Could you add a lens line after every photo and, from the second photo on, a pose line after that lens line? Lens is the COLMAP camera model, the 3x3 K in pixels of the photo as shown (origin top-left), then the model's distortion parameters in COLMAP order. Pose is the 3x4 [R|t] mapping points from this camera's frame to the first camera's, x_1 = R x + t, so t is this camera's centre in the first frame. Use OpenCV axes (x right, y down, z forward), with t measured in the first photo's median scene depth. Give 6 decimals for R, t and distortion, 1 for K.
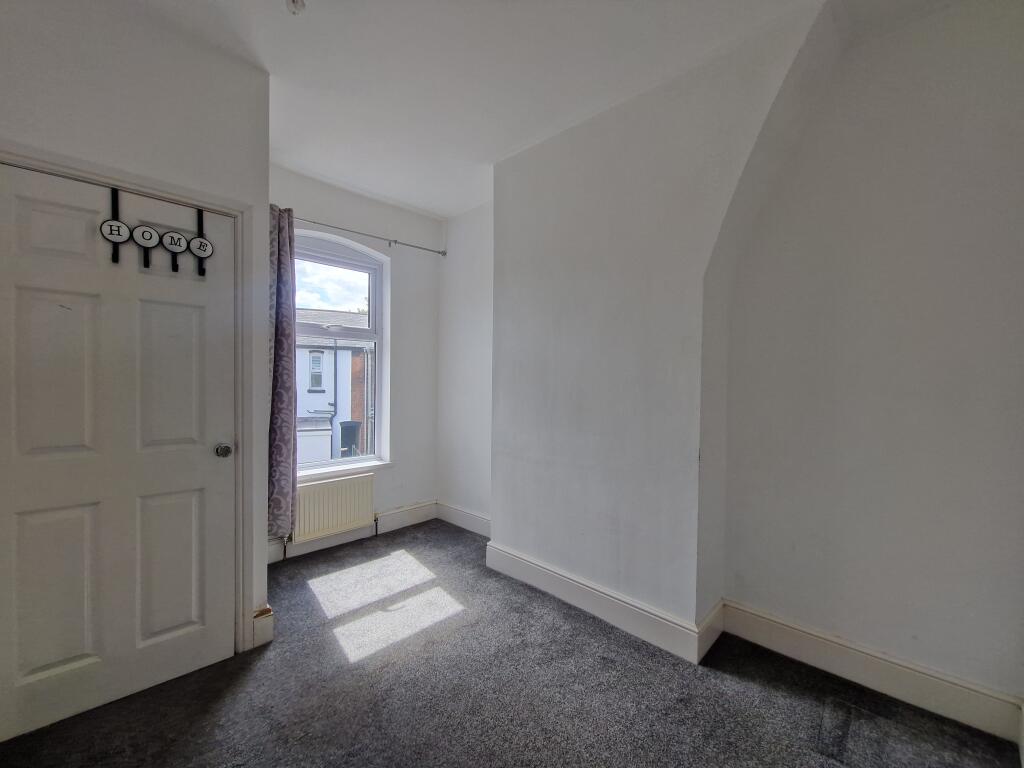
lens RADIAL K [[412.1, 0, 512.9], [0, 412.1, 388.0], [0, 0, 1]] dist [0.001138, -0.000242]
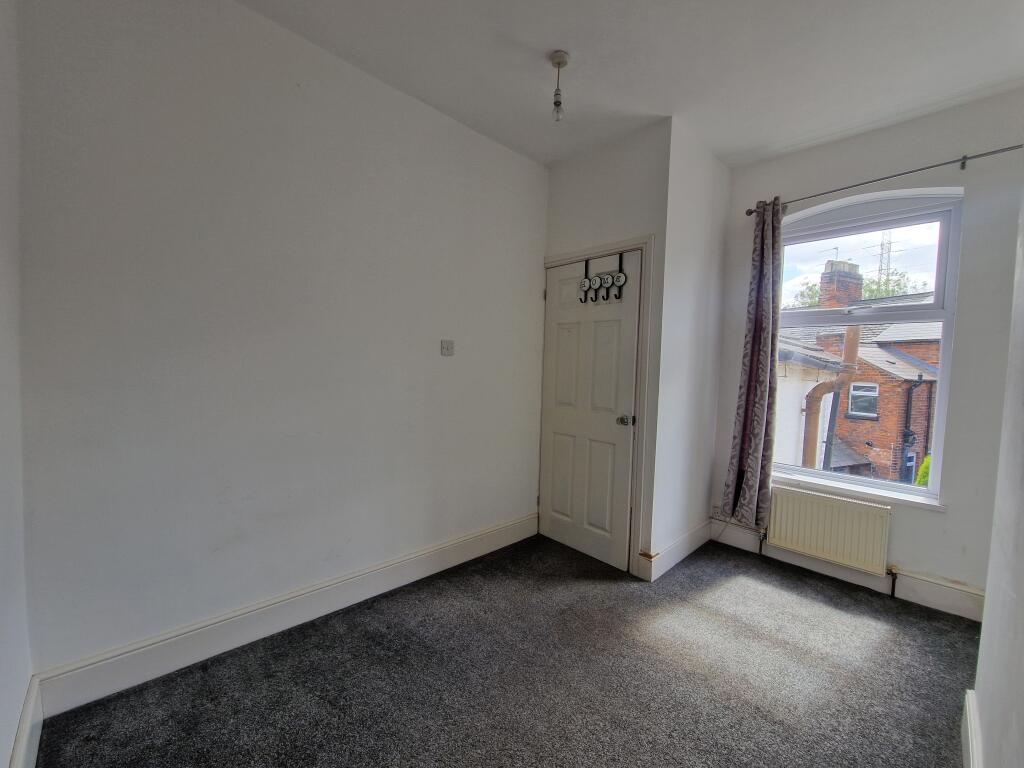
lens RADIAL K [[413.2, 0, 510.5], [0, 413.2, 384.5], [0, 0, 1]] dist [0.000740, -0.000126]
pose [[-0.023752, 0.034523, -0.999122, 0.663745], [-0.045453, 0.998333, 0.035577, -0.002708], [0.998684, 0.046258, -0.022143, 0.602220]]
